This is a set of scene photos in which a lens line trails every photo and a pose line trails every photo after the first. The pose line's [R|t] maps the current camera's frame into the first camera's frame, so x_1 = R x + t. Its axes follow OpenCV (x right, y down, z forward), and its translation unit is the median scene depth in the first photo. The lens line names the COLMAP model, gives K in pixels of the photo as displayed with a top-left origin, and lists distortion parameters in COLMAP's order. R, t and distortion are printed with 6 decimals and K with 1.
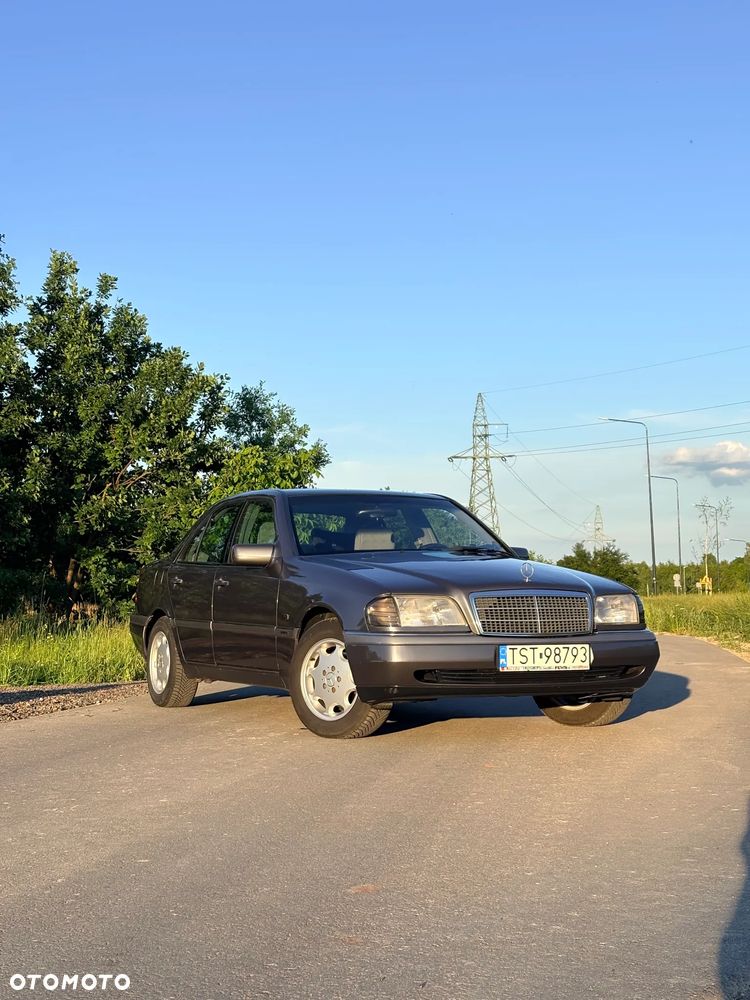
lens RADIAL K [[1732.2, 0, 375.0], [0, 1732.2, 500.0], [0, 0, 1]] dist [0.385550, -1.667287]
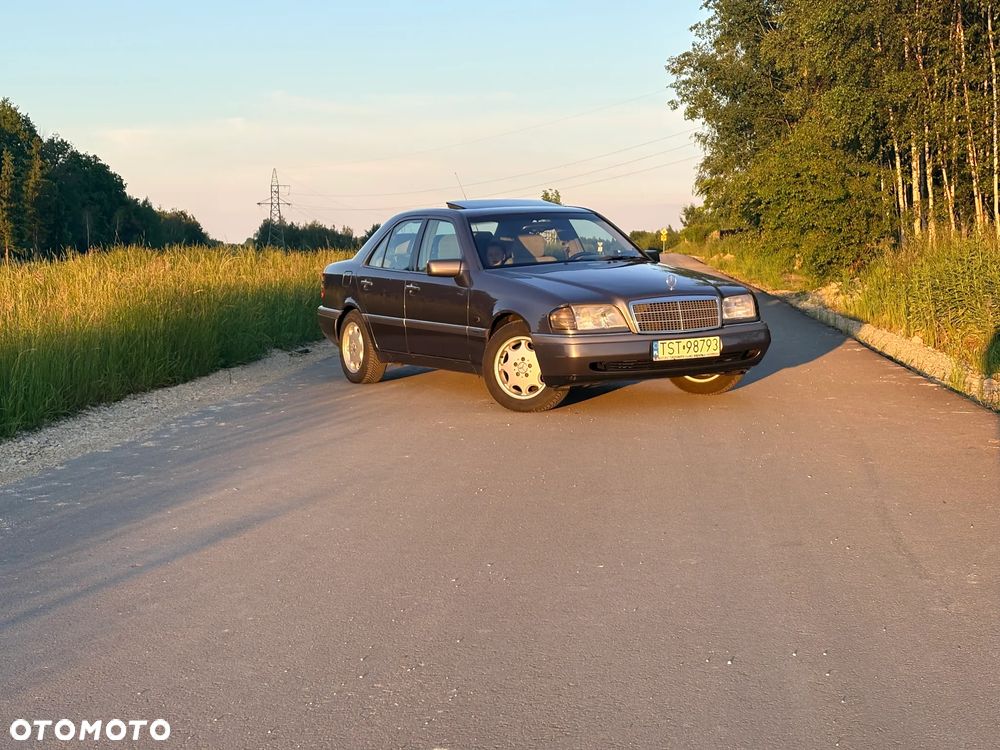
lens RADIAL K [[1732.2, 0, 500.0], [0, 1732.2, 375.0], [0, 0, 1]] dist [0.385550, -1.667287]
pose [[0.998848, -0.029801, 0.037609, -0.091119], [0.024344, 0.990132, 0.138005, -0.072679], [-0.041351, -0.136930, 0.989717, -0.284478]]
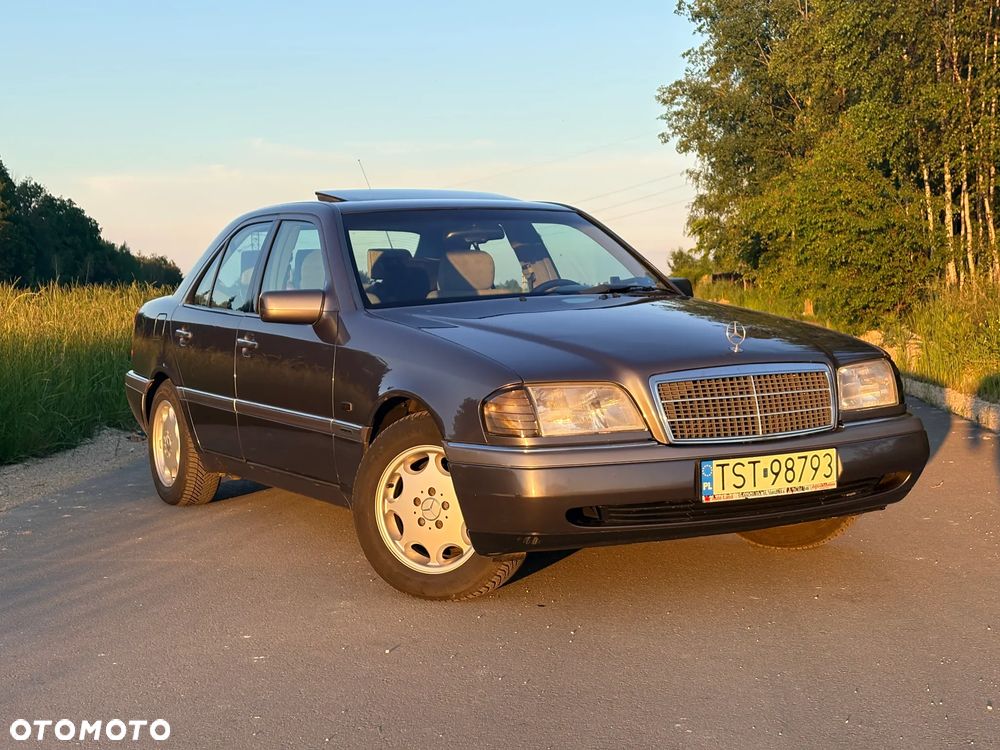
lens RADIAL K [[1732.2, 0, 500.0], [0, 1732.2, 375.0], [0, 0, 1]] dist [0.385550, -1.667287]
pose [[0.998506, -0.027885, 0.046989, -0.027061], [0.022475, 0.993457, 0.111973, -0.016946], [-0.049804, -0.110749, 0.992600, 0.386683]]
